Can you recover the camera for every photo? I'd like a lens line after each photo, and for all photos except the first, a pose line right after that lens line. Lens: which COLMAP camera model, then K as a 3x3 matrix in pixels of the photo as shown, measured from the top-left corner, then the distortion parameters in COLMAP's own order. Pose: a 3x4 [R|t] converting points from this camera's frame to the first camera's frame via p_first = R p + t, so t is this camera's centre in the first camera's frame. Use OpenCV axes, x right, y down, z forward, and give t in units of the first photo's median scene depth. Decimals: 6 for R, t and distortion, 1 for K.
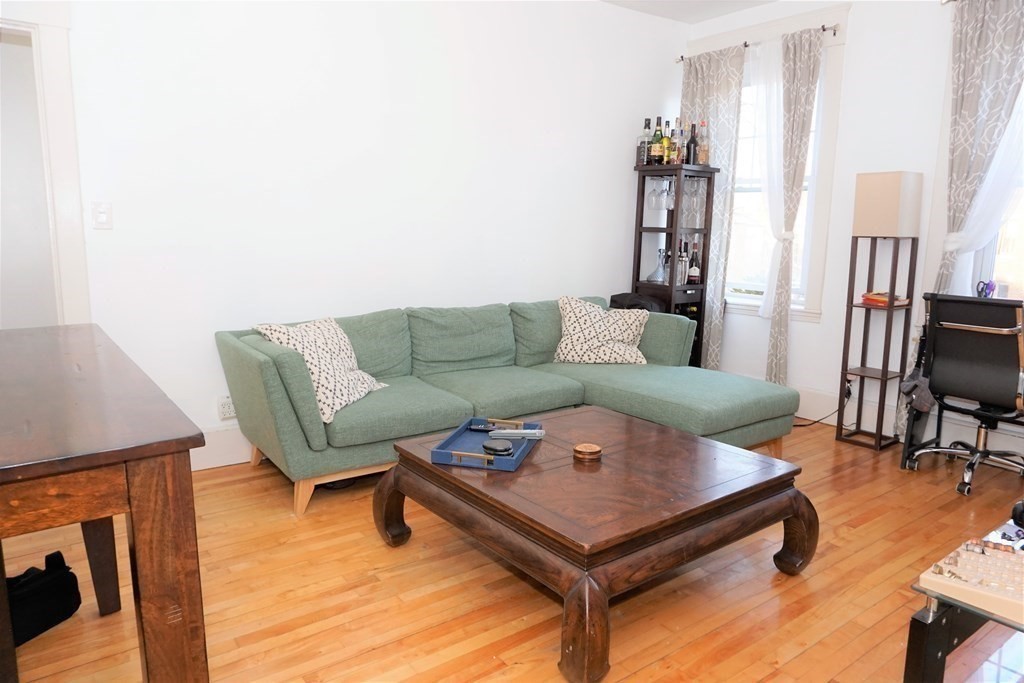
lens RADIAL K [[689.5, 0, 507.3], [0, 689.5, 341.1], [0, 0, 1]] dist [-0.056324, 0.029315]
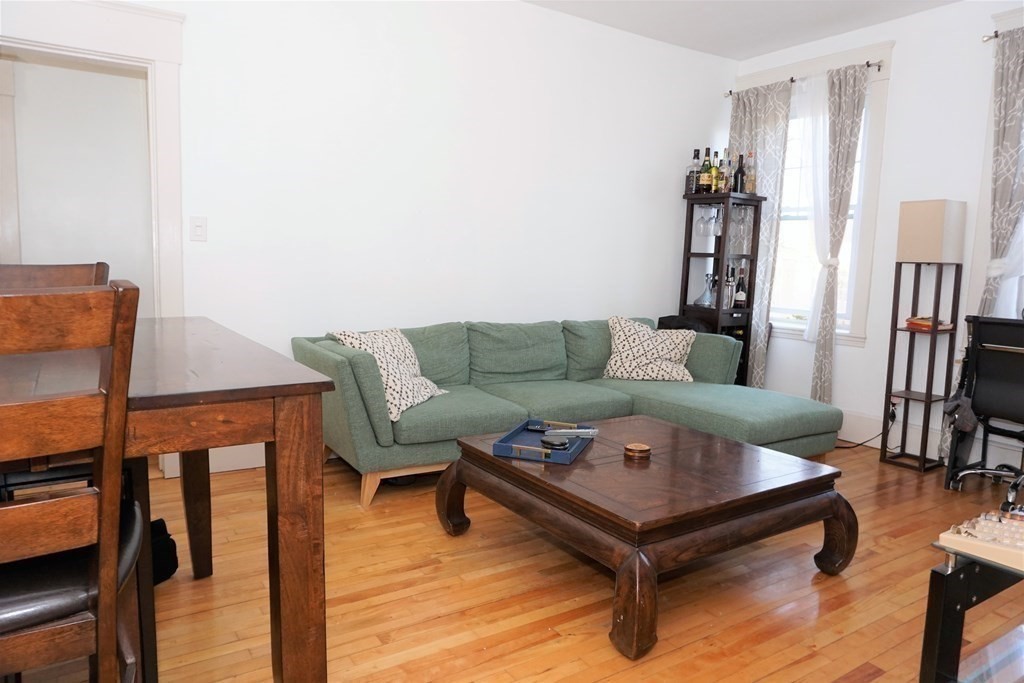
lens RADIAL K [[689.5, 0, 507.3], [0, 689.5, 341.1], [0, 0, 1]] dist [-0.056324, 0.029315]
pose [[0.997771, 0.023182, -0.062582, -0.016891], [-0.026154, 0.998548, -0.047092, 0.034158], [0.061399, 0.048624, 0.996928, -0.066346]]
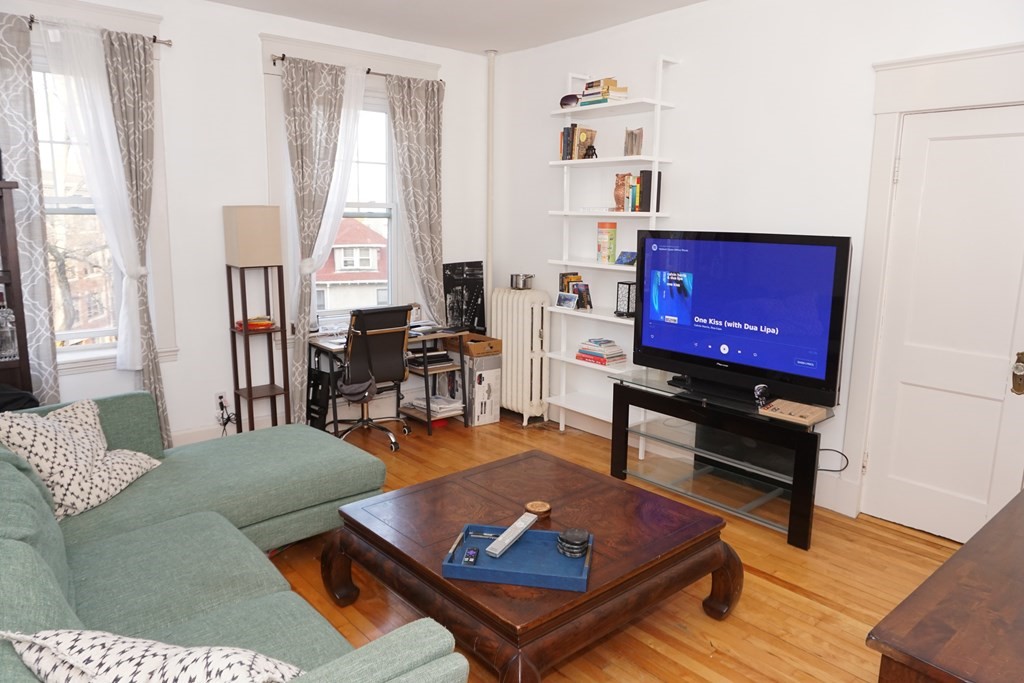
lens RADIAL K [[697.2, 0, 509.8], [0, 697.2, 343.7], [0, 0, 1]] dist [-0.037591, 0.040325]
pose [[-0.071234, -0.199270, 0.977352, -0.639184], [0.150090, 0.966544, 0.208006, -0.229682], [-0.986103, 0.161508, -0.038943, 0.758951]]
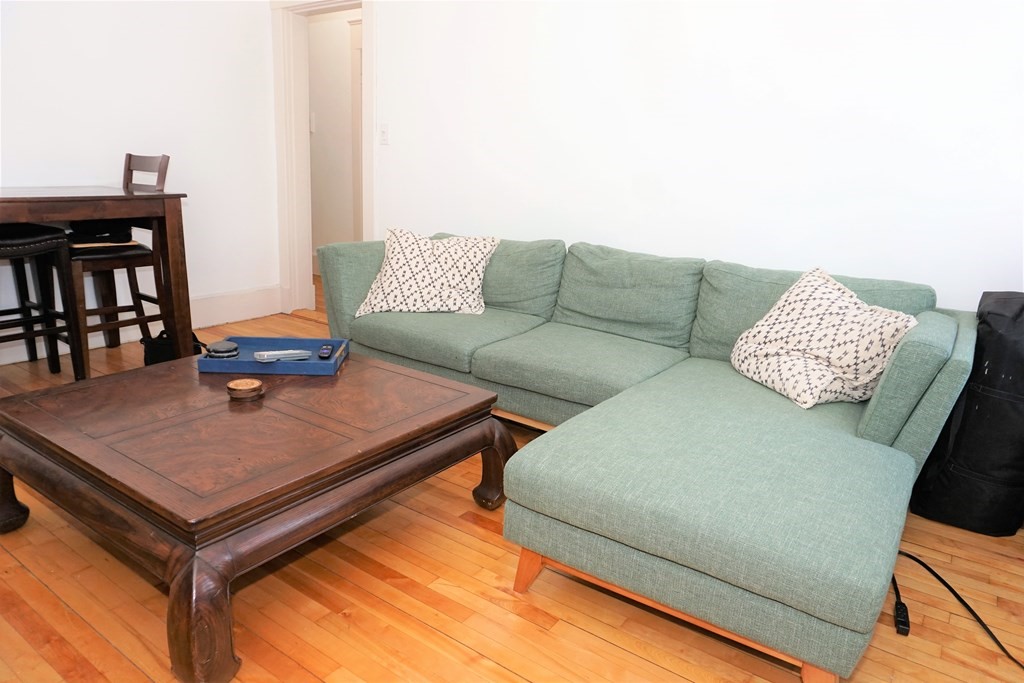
lens RADIAL K [[696.3, 0, 507.4], [0, 696.3, 339.0], [0, 0, 1]] dist [-0.042024, 0.034816]
pose [[0.299382, 0.237167, -0.924188, 0.736054], [-0.189037, 0.964157, 0.186187, -0.087460], [0.935220, 0.118964, 0.333484, 0.734903]]
